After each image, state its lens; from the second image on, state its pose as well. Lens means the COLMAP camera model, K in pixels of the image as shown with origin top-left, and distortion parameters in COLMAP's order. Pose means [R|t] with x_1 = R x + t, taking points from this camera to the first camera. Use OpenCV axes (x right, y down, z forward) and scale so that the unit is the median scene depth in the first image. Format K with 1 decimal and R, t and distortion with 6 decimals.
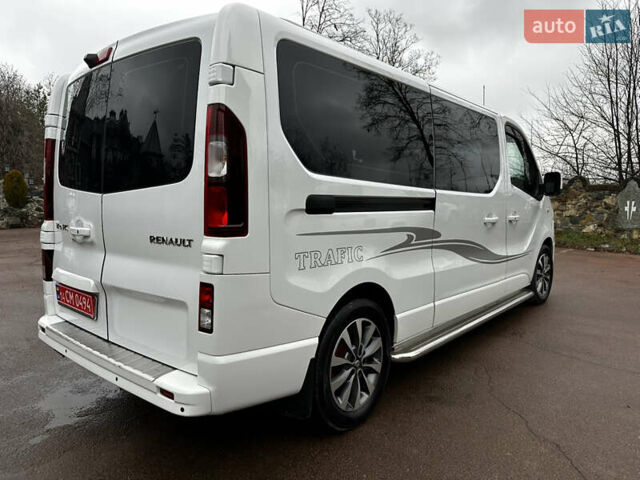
lens RADIAL K [[460.7, 0, 309.8], [0, 460.7, 238.9], [0, 0, 1]] dist [-0.000583, -0.025697]
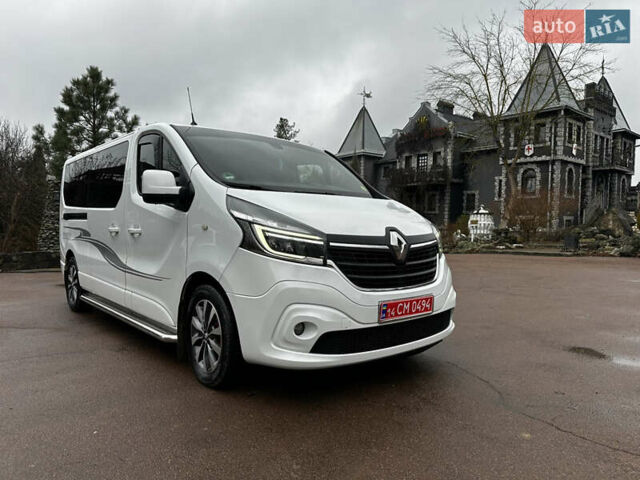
lens RADIAL K [[452.0, 0, 317.4], [0, 452.0, 238.4], [0, 0, 1]] dist [0.054384, -0.079703]
pose [[-0.142847, 0.019289, -0.989557, 1.904234], [-0.100655, 0.994343, 0.033912, -0.142881], [0.984613, 0.104448, -0.140097, 2.167305]]
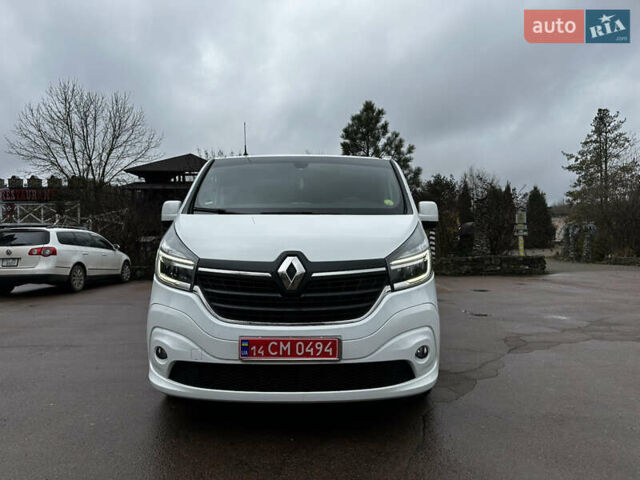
lens RADIAL K [[452.0, 0, 317.4], [0, 452.0, 238.4], [0, 0, 1]] dist [0.054384, -0.079703]
pose [[-0.758071, -0.003539, -0.652162, 1.386784], [-0.060272, 0.996086, 0.064655, -0.235238], [0.649381, 0.088320, -0.755317, 2.888278]]
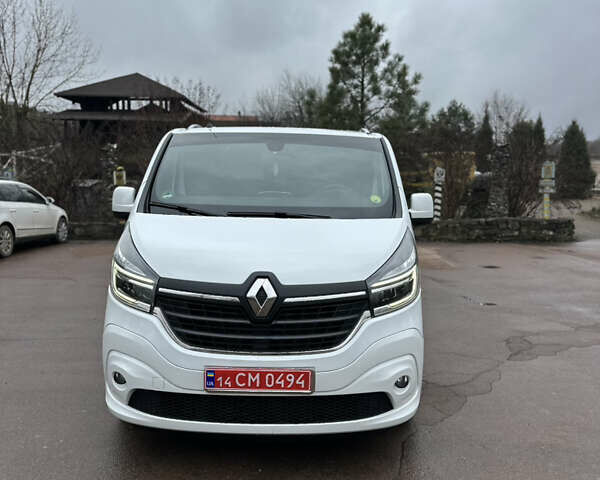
lens RADIAL K [[566.3, 0, 300.0], [0, 566.3, 240.0], [0, 0, 1]] dist [0.064422, -0.100439]
pose [[-0.755994, 0.057400, -0.652056, 1.447672], [-0.078329, 0.981057, 0.177177, -0.389401], [0.649875, 0.185020, -0.737177, 2.961483]]
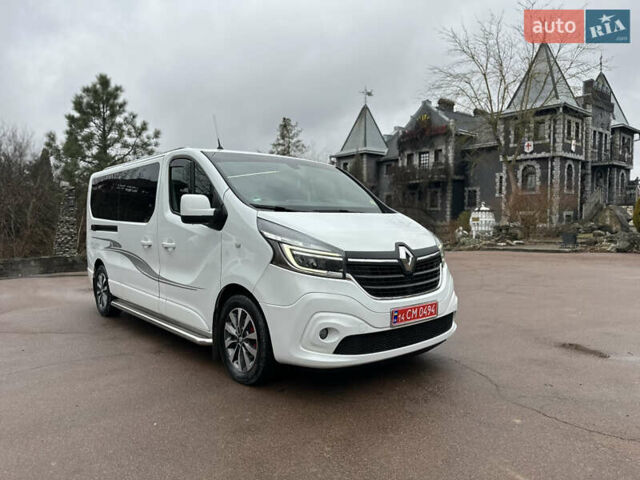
lens RADIAL K [[451.8, 0, 320.2], [0, 451.8, 236.9], [0, 0, 1]] dist [0.061722, -0.092345]
pose [[-0.141798, 0.027923, -0.989502, 2.059247], [-0.085865, 0.995487, 0.040397, -0.195306], [0.986165, 0.090692, -0.138760, 2.142436]]
